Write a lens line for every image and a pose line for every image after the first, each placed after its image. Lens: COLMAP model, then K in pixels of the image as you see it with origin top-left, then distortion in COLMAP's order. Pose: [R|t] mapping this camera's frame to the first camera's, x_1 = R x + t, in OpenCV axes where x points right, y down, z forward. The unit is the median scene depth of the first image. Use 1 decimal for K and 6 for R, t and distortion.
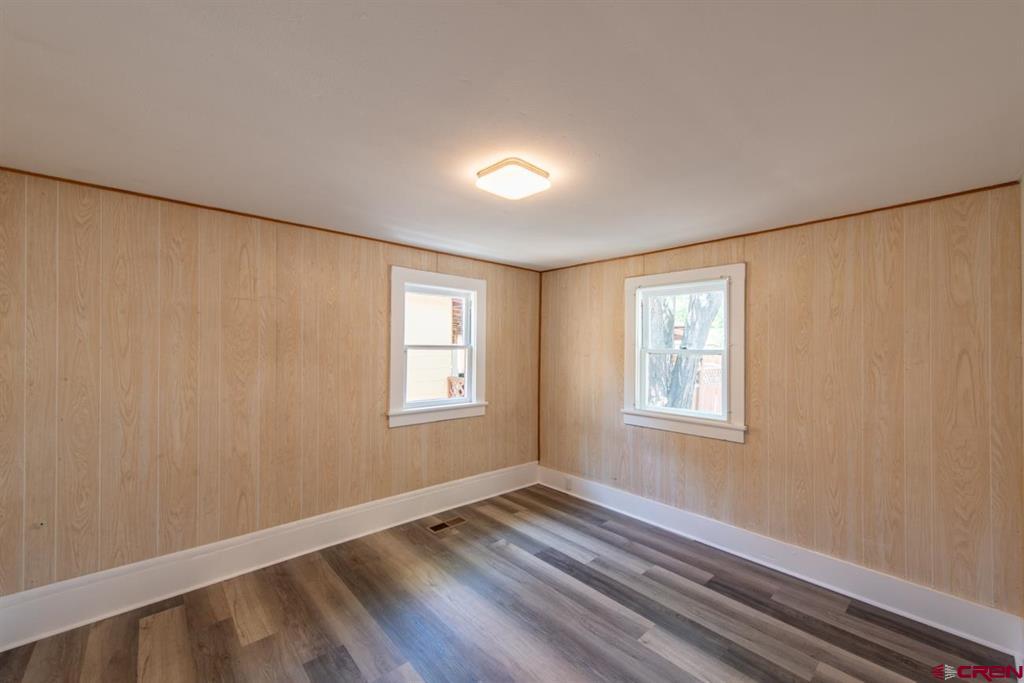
lens RADIAL K [[401.2, 0, 513.8], [0, 401.2, 341.0], [0, 0, 1]] dist [0.017284, -0.004576]
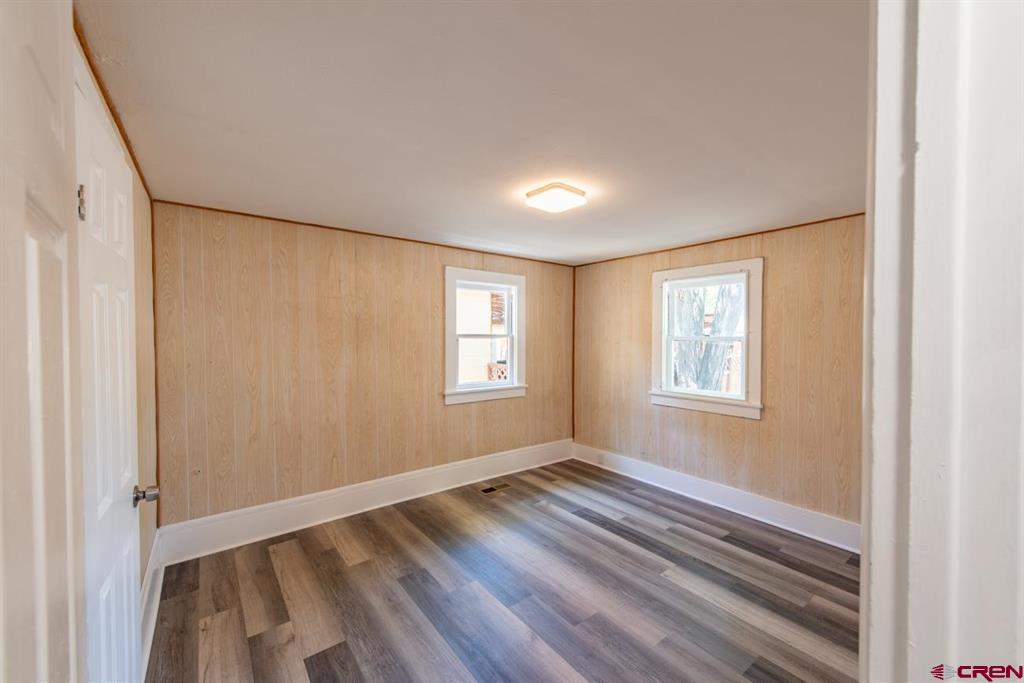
lens RADIAL K [[401.2, 0, 513.8], [0, 401.2, 341.0], [0, 0, 1]] dist [0.017284, -0.004576]
pose [[0.997328, -0.006285, -0.072786, -0.029291], [0.008283, 0.999596, 0.027184, -0.001009], [0.072586, -0.027714, 0.996977, -0.165338]]
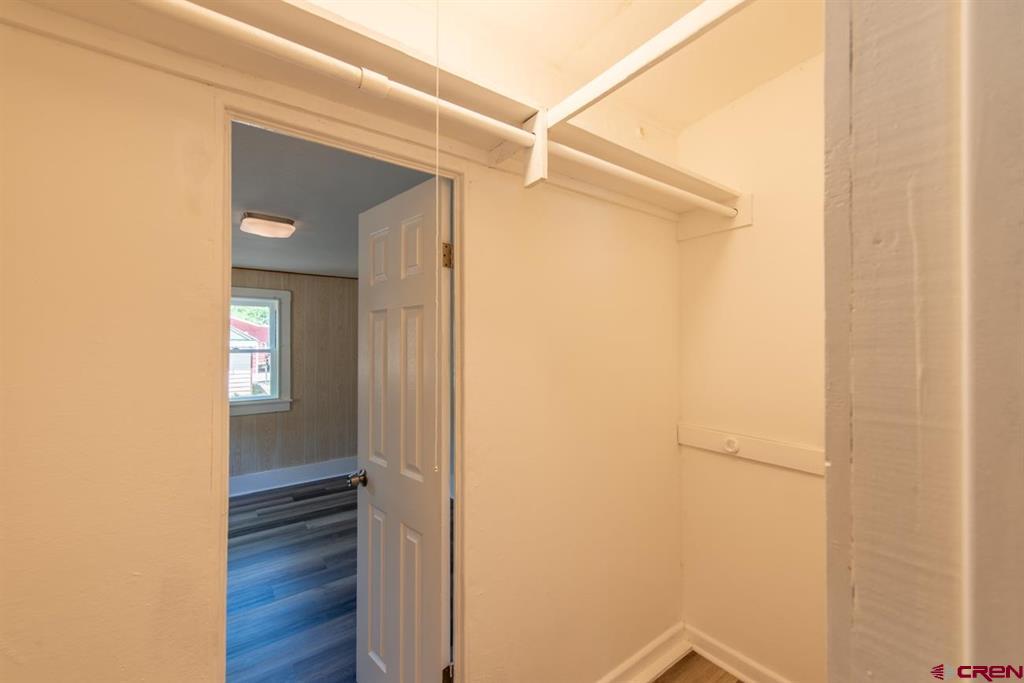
lens RADIAL K [[401.2, 0, 513.8], [0, 401.2, 341.0], [0, 0, 1]] dist [0.017284, -0.004576]
pose [[0.100068, 0.000766, 0.994980, -0.882619], [-0.005905, 0.999983, -0.000176, -0.012619], [-0.994963, -0.005857, 0.100071, 0.016322]]
